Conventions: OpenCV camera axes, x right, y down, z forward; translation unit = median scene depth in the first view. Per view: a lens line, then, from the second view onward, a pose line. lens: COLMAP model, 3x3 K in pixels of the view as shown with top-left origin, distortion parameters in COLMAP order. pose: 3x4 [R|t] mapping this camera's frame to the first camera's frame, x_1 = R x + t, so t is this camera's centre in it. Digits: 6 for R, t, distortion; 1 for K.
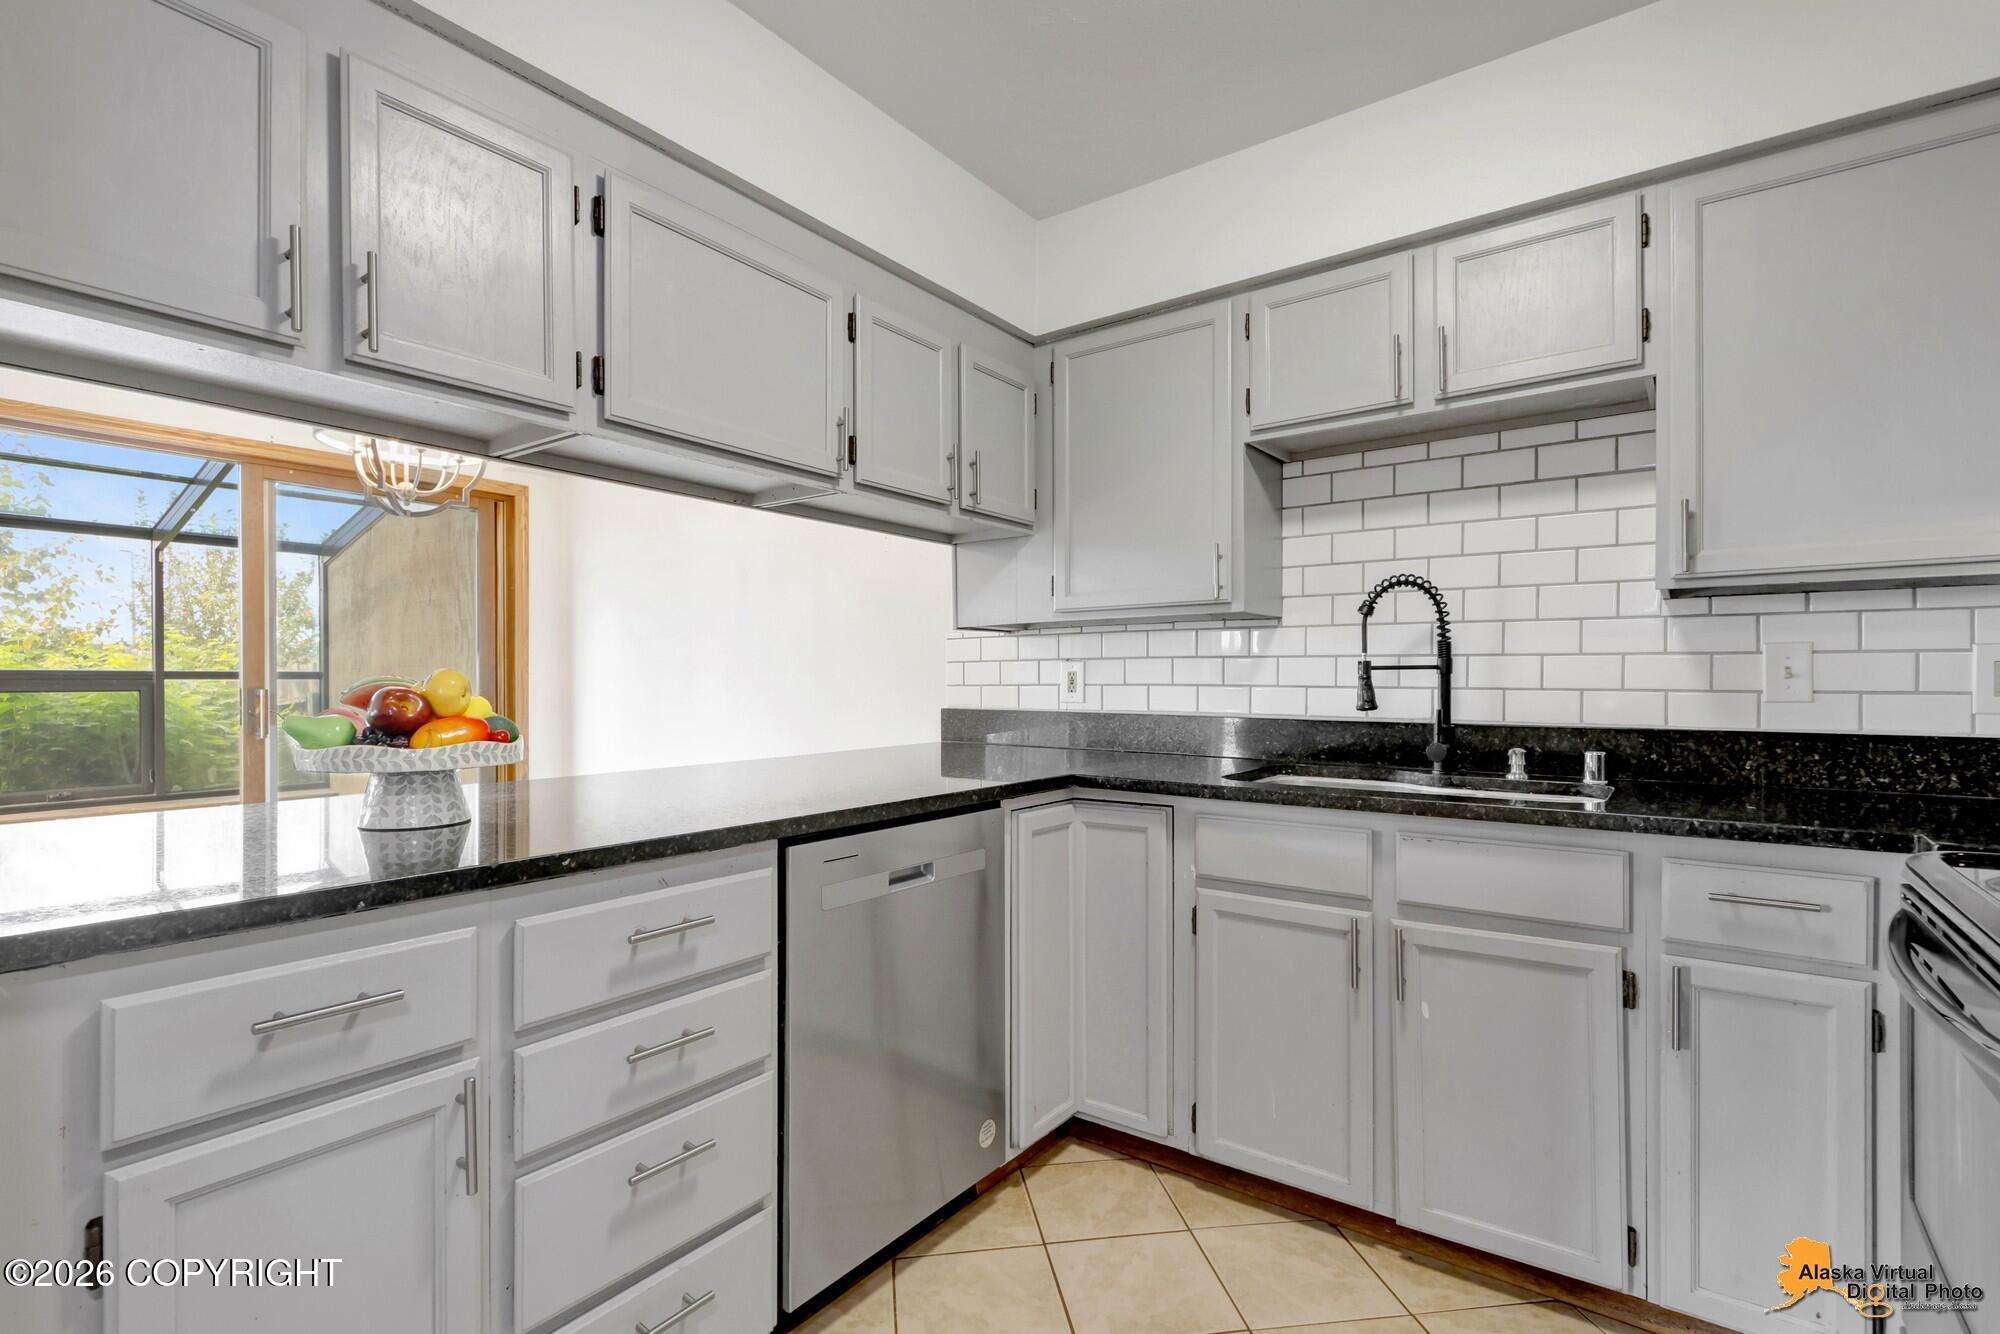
lens RADIAL K [[953.3, 0, 1020.0], [0, 953.3, 680.2], [0, 0, 1]] dist [0.015387, -0.002498]
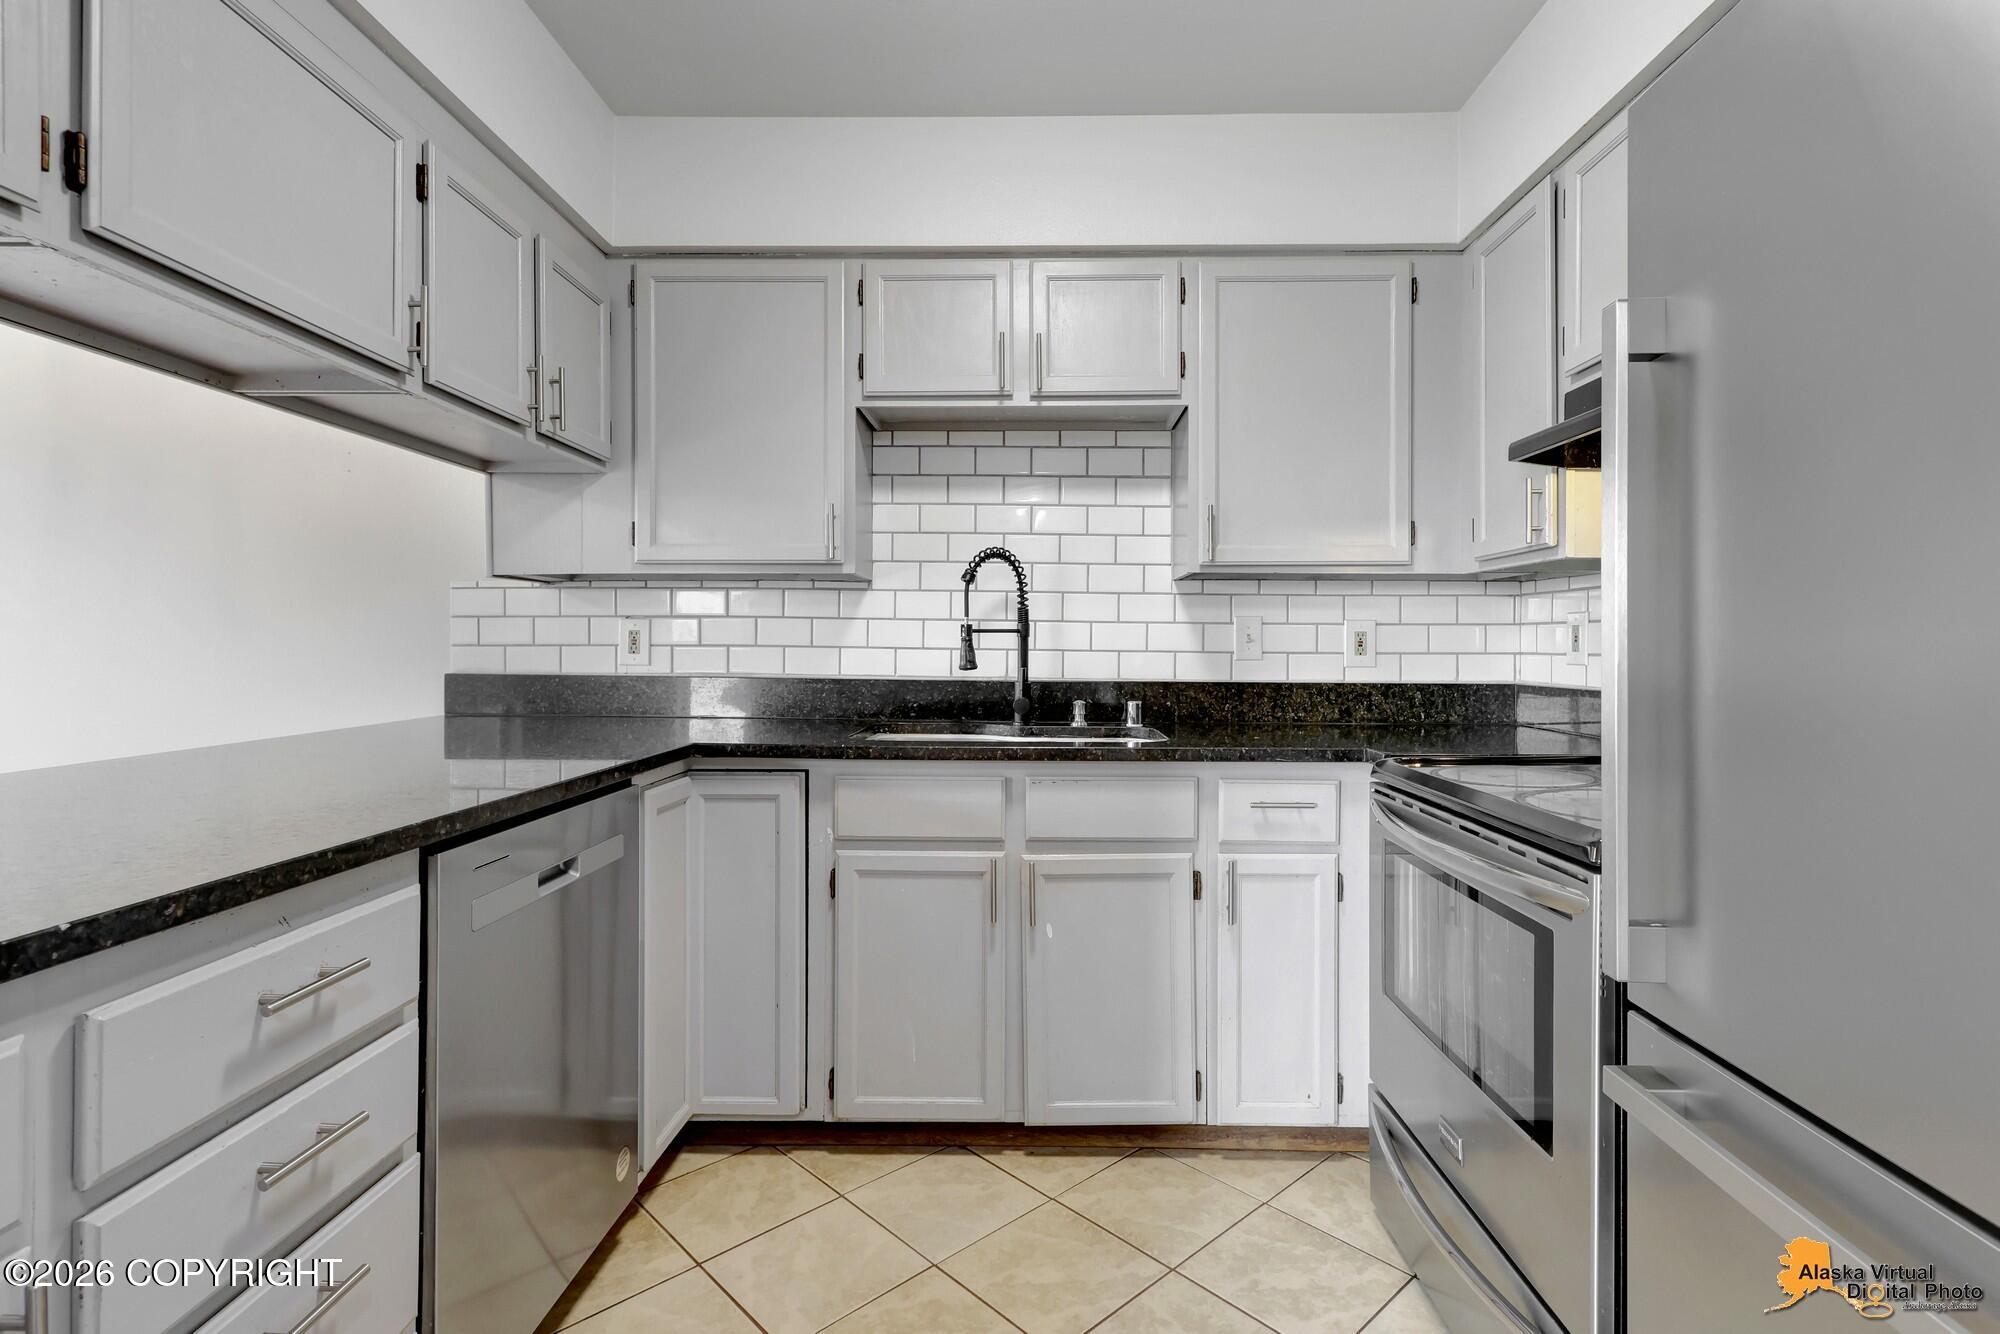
lens RADIAL K [[953.3, 0, 1034.9], [0, 953.3, 644.8], [0, 0, 1]] dist [0.015387, -0.002498]
pose [[0.811987, 0.005343, 0.583651, -0.223919], [-0.005598, 0.999983, -0.001366, 0.004490], [-0.583648, -0.002158, 0.812004, 0.075253]]
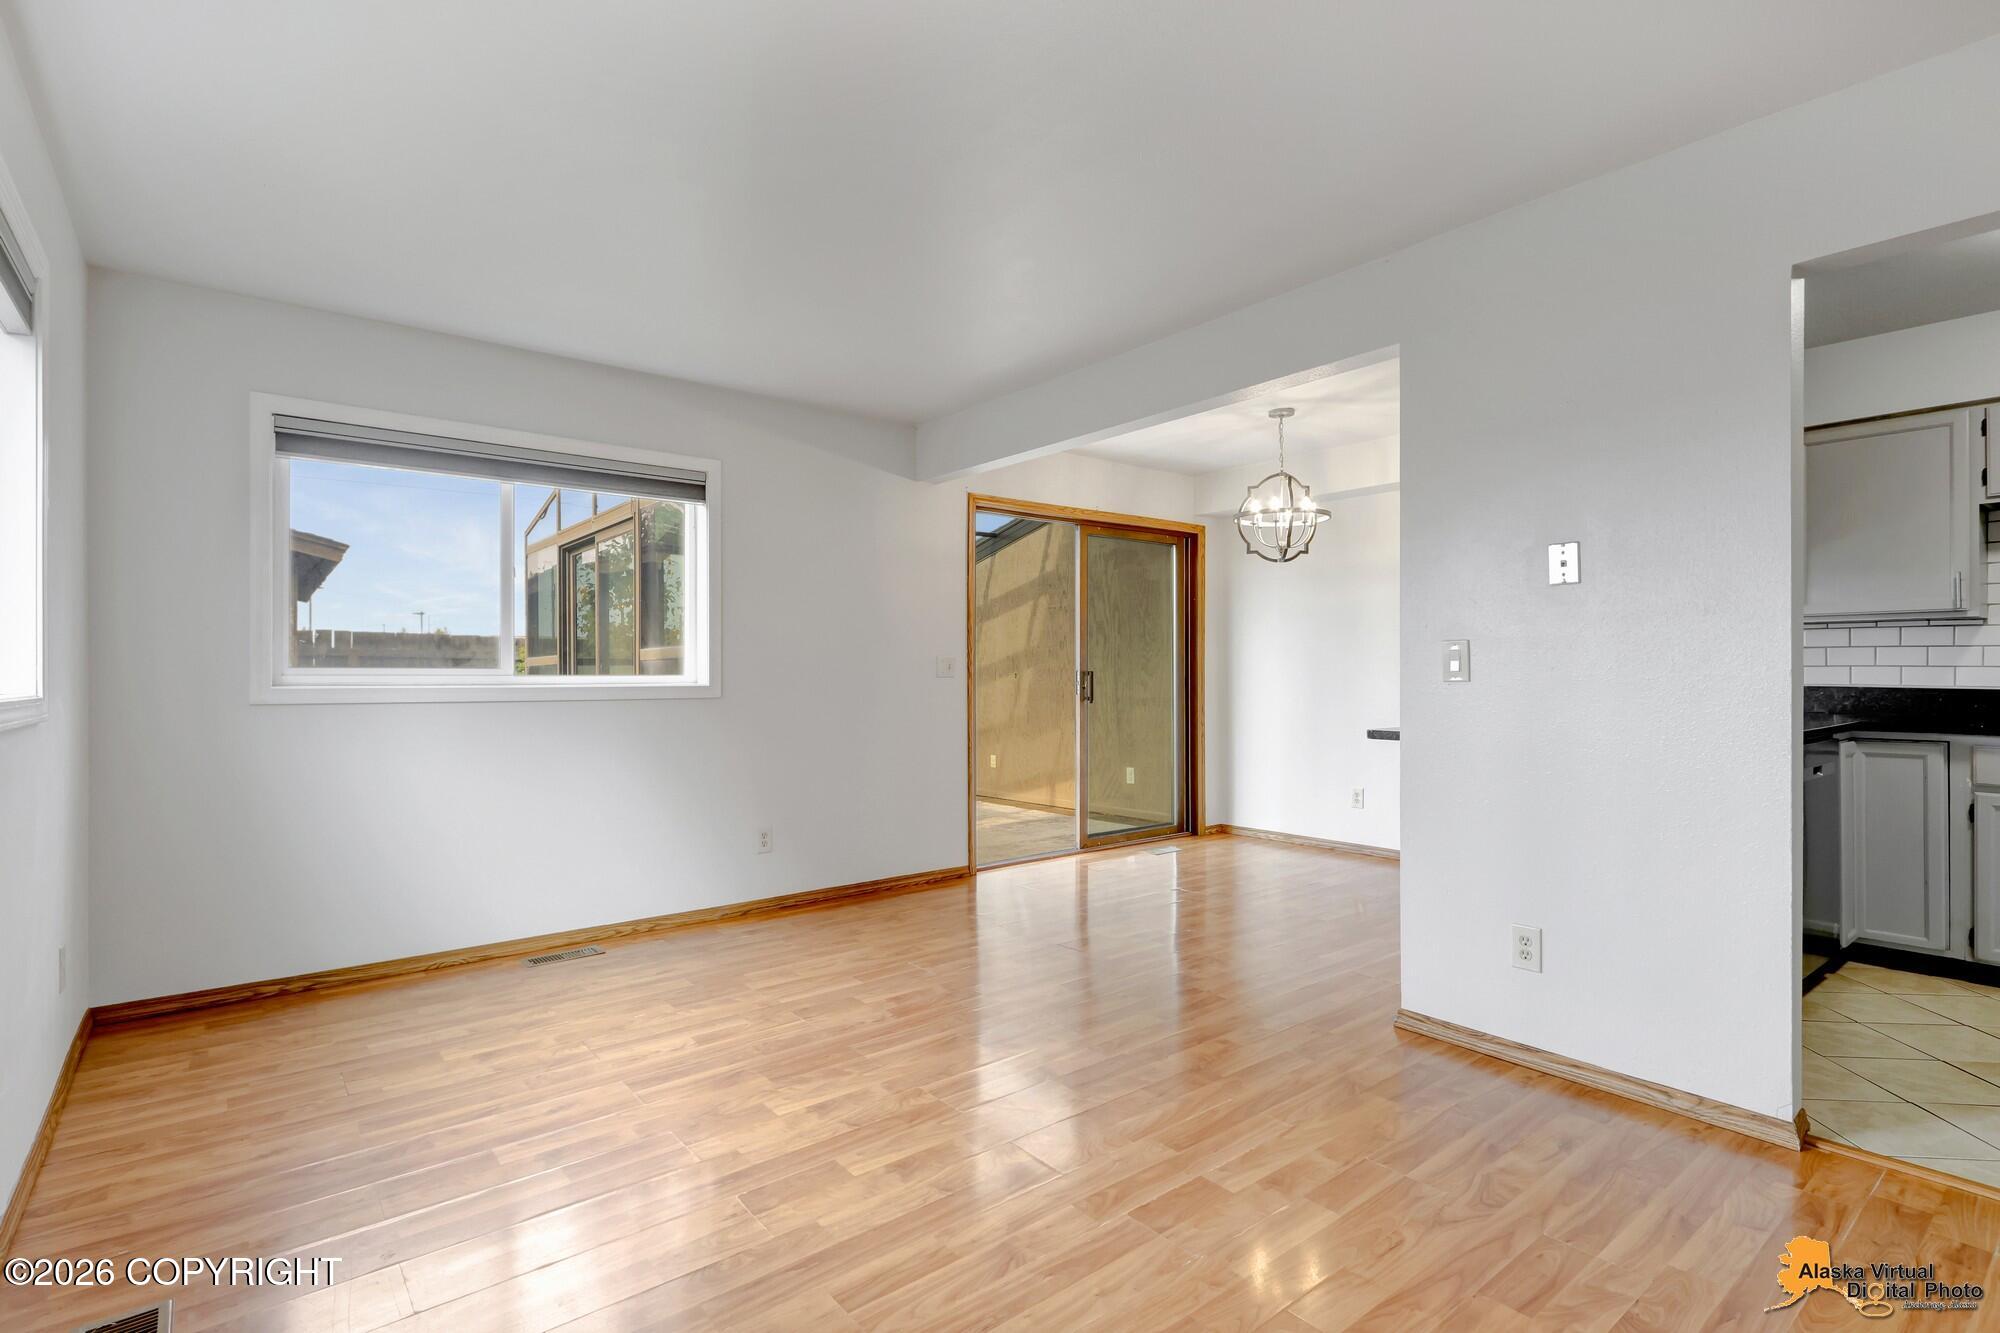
lens RADIAL K [[953.3, 0, 994.6], [0, 953.3, 667.0], [0, 0, 1]] dist [0.015387, -0.002498]
pose [[0.964779, 0.001439, -0.263059, -0.957492], [-0.001159, 0.999999, 0.001217, 0.008549], [0.263060, -0.000870, 0.964779, -0.971861]]
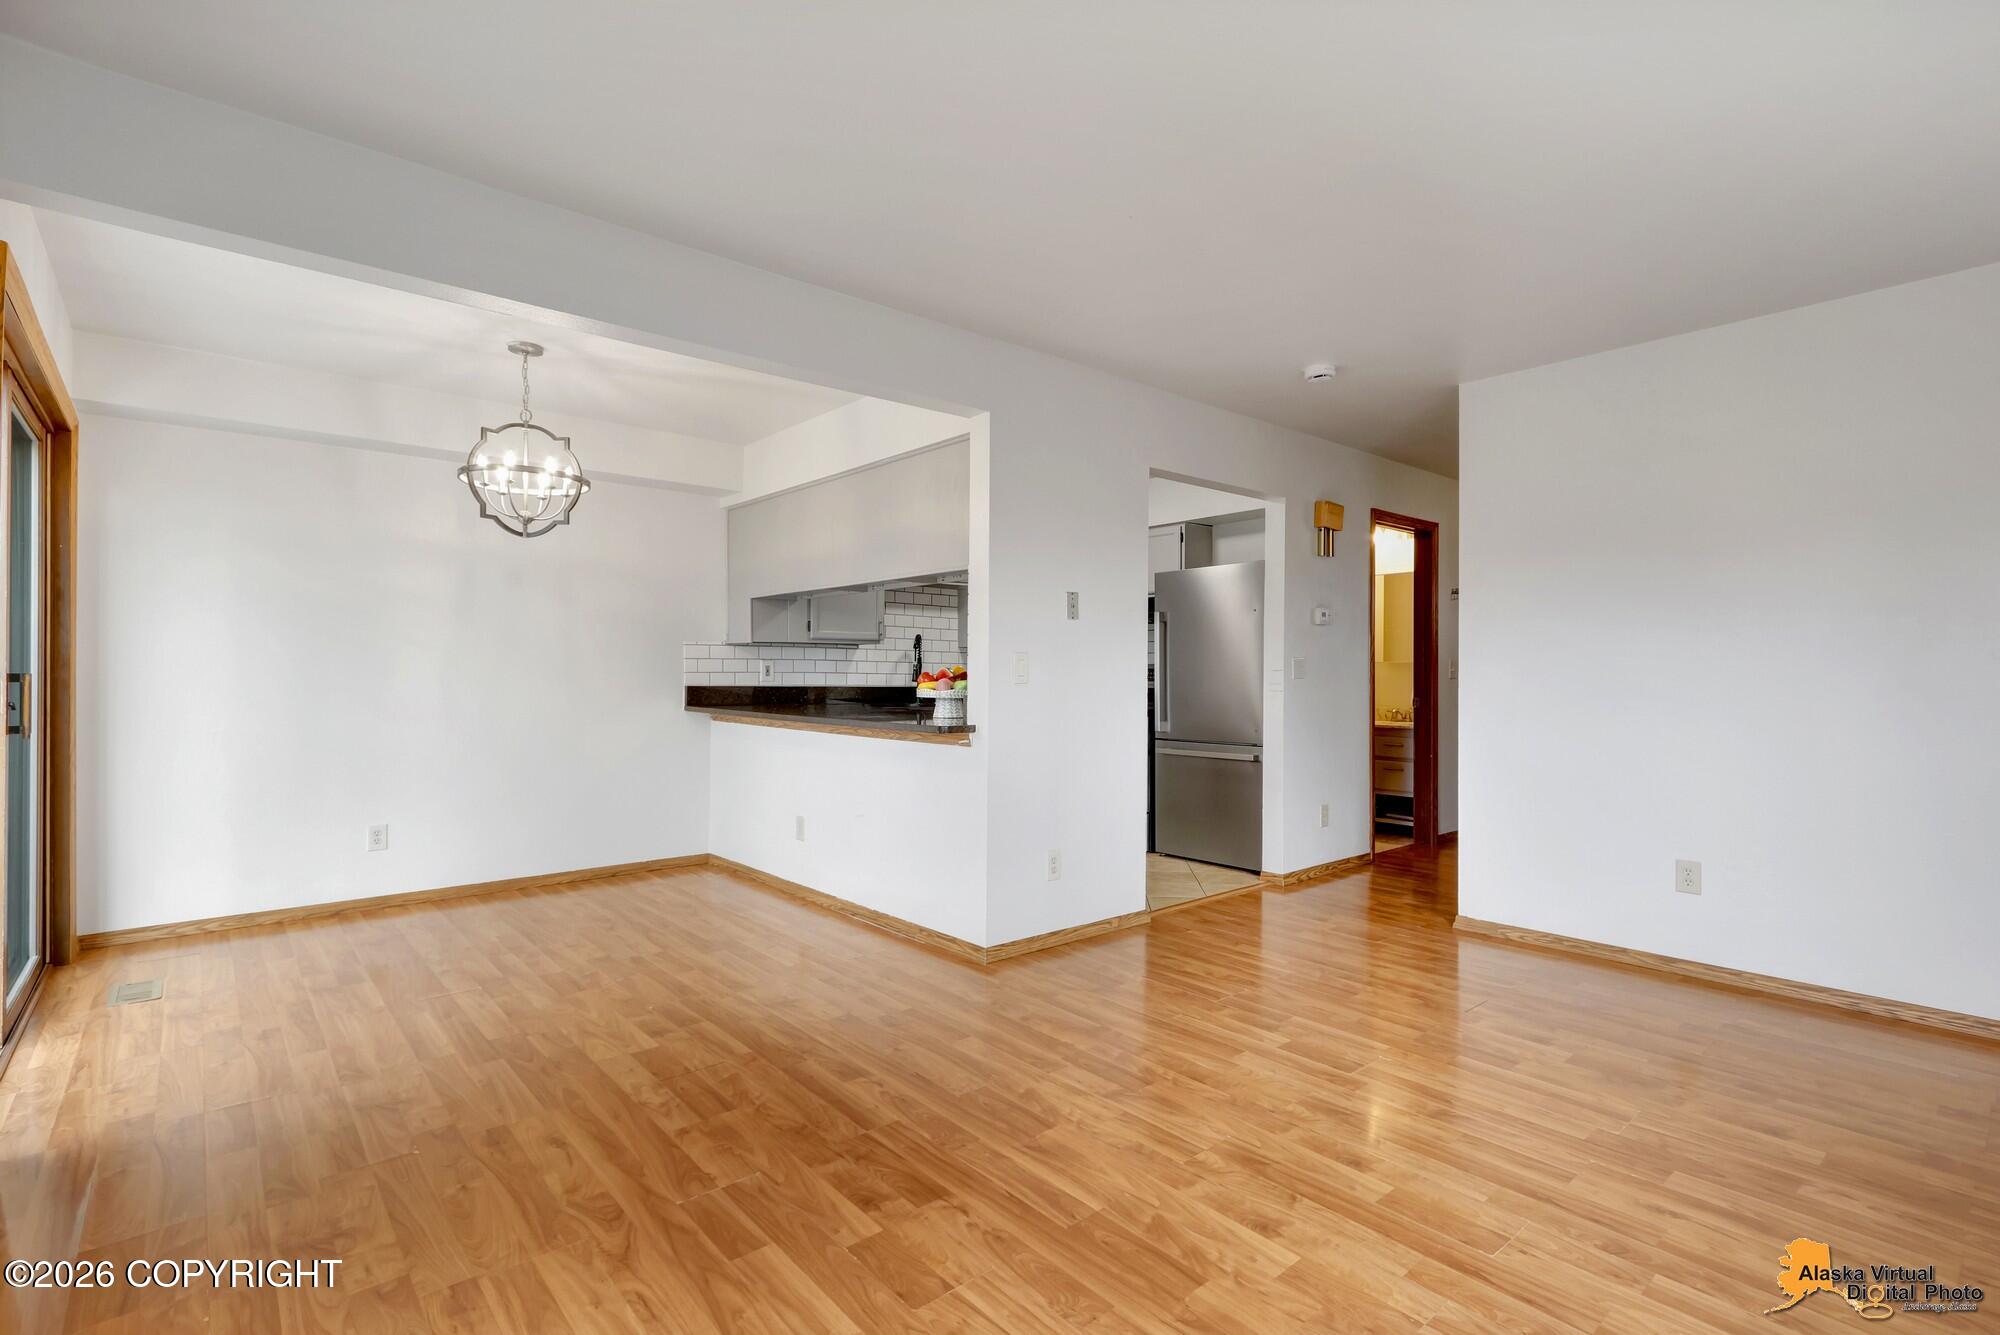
lens RADIAL K [[921.0, 0, 991.6], [0, 921.0, 681.5], [0, 0, 1]] dist [0.000580, -0.000097]
pose [[0.239640, -0.002065, 0.970860, -2.383063], [-0.008659, 0.999953, 0.004264, 0.017422], [-0.970823, -0.009429, 0.239611, 0.133672]]
